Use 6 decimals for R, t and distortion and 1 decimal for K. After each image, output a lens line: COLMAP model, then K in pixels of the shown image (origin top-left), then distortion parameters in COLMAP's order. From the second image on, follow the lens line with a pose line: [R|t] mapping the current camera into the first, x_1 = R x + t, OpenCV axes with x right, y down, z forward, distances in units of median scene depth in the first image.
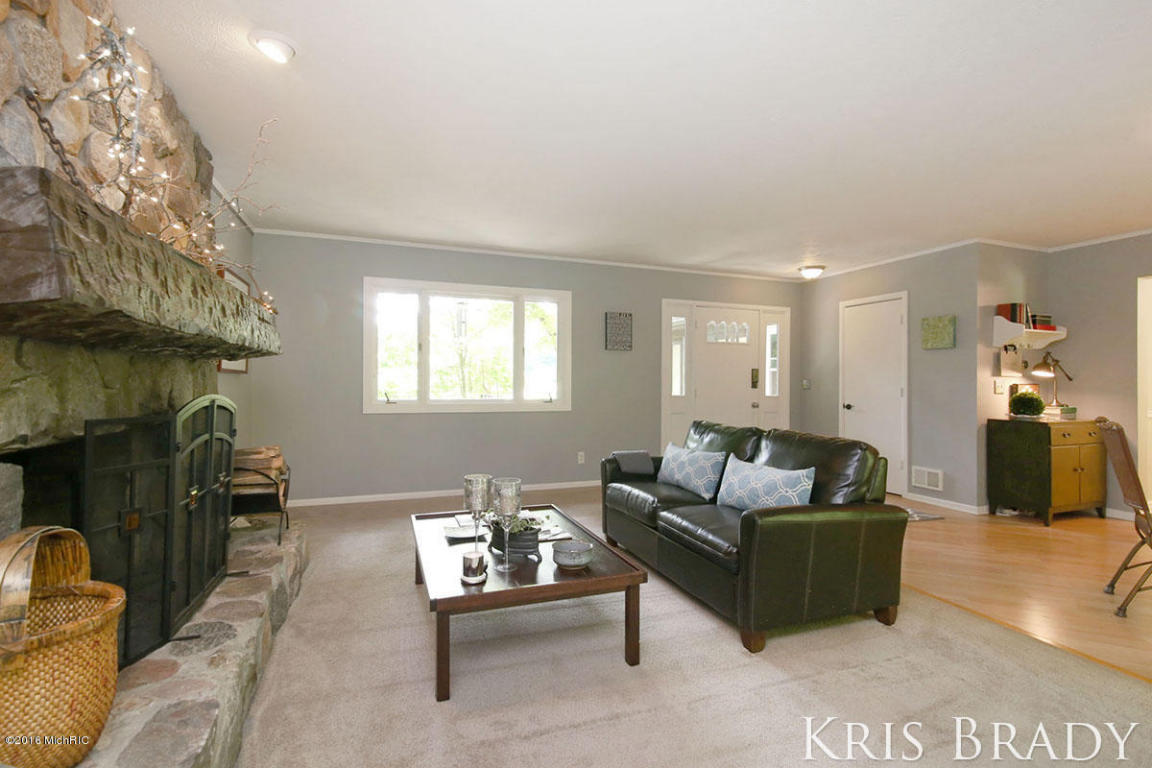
lens RADIAL K [[542.4, 0, 579.6], [0, 542.4, 381.2], [0, 0, 1]] dist [0.019709, 0.000283]
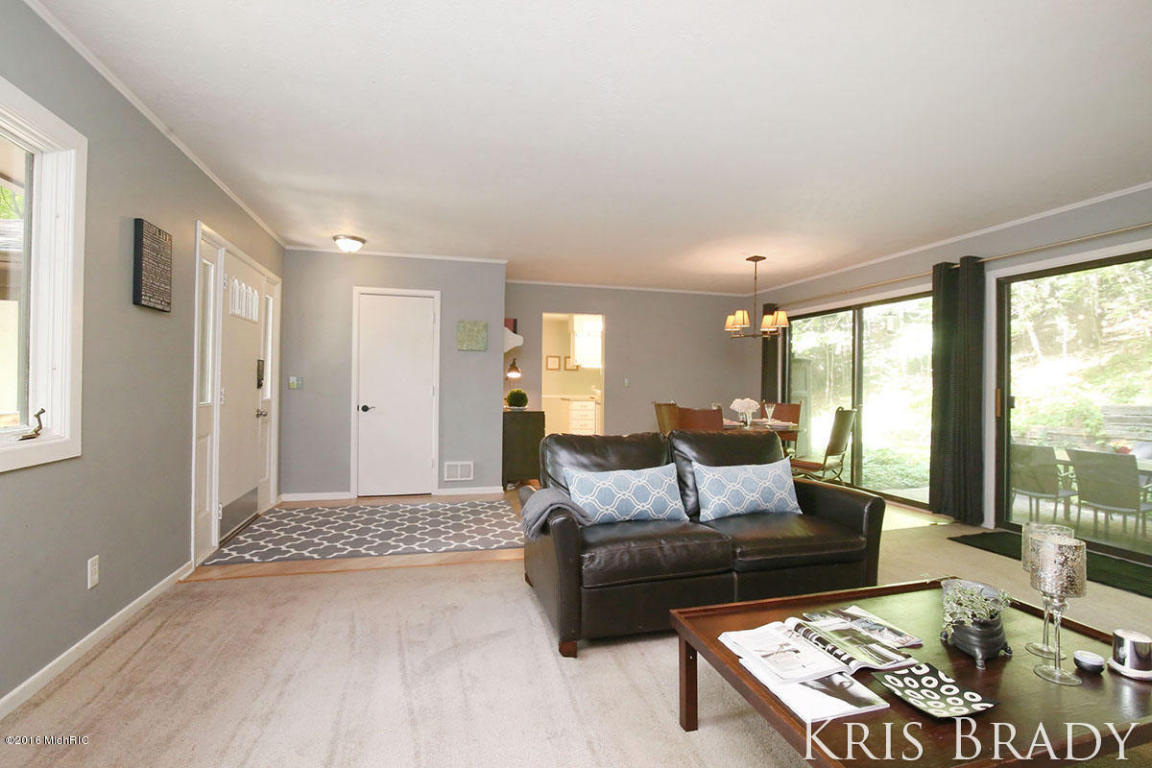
lens RADIAL K [[542.4, 0, 574.4], [0, 542.4, 383.1], [0, 0, 1]] dist [0.019709, 0.000283]
pose [[0.075124, -0.005770, 0.997157, -0.406046], [-0.010563, 0.999923, 0.006582, -0.003456], [-0.997118, -0.011028, 0.075058, 0.700816]]
